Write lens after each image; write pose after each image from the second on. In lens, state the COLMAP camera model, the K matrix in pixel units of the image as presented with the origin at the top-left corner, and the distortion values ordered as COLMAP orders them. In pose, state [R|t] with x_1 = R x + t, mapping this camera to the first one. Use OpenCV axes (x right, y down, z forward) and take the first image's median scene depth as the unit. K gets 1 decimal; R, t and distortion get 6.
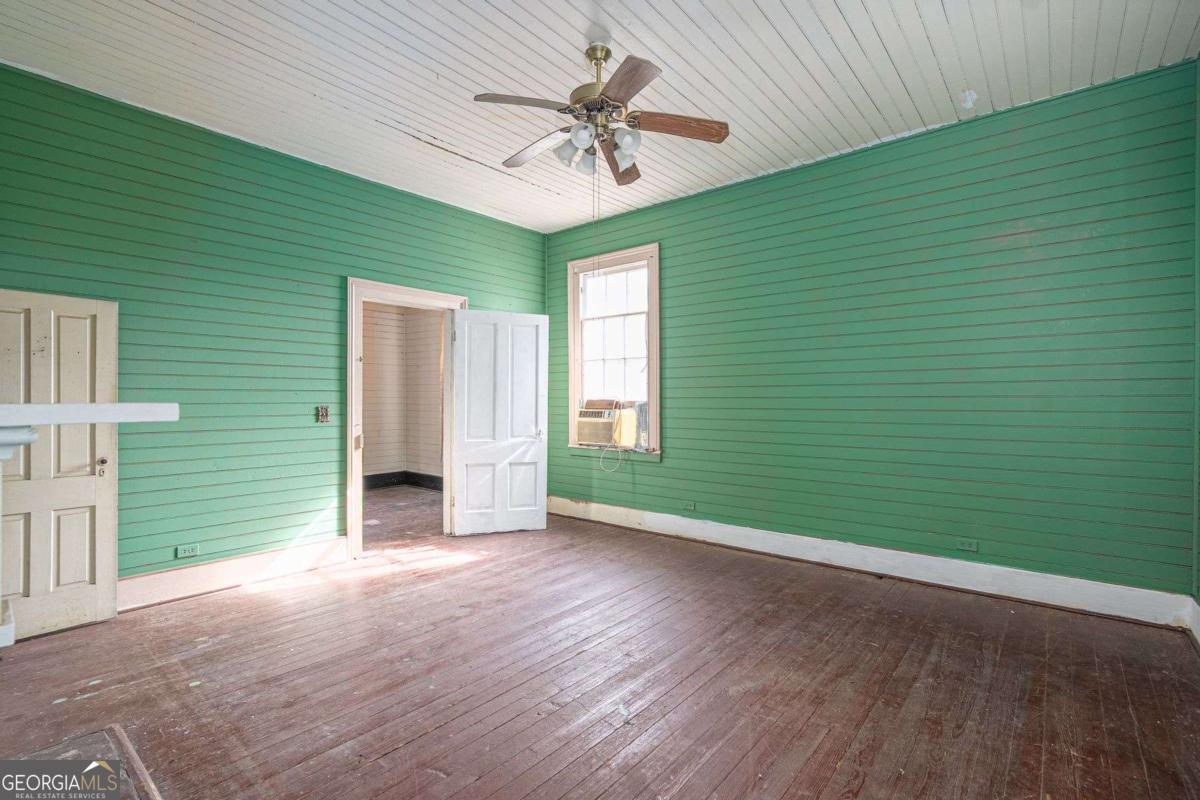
lens RADIAL K [[553.4, 0, 596.0], [0, 553.4, 400.4], [0, 0, 1]] dist [-0.002746, 0.000065]
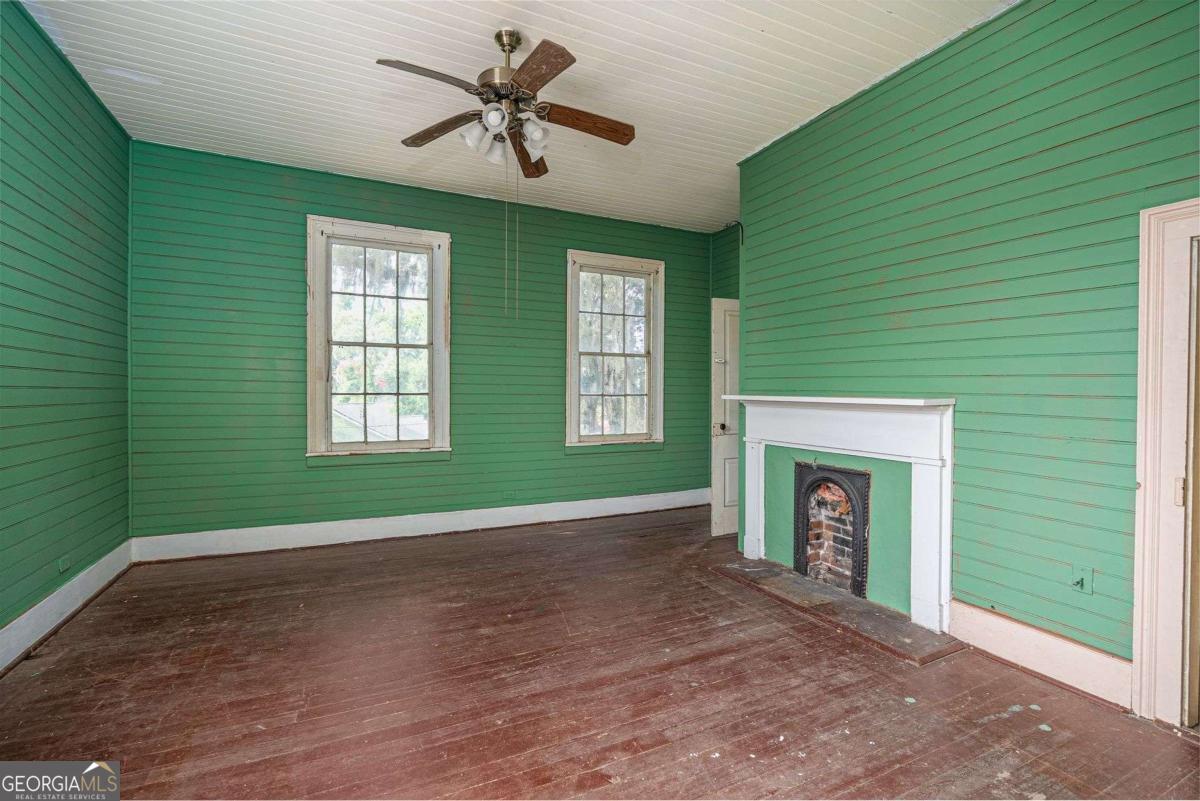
lens RADIAL K [[553.4, 0, 596.0], [0, 553.4, 400.9], [0, 0, 1]] dist [-0.002746, 0.000065]
pose [[-0.913246, -0.008512, 0.407319, -0.593755], [-0.003411, 0.999906, 0.013249, -0.008375], [-0.407393, 0.010710, -0.913190, 1.998459]]
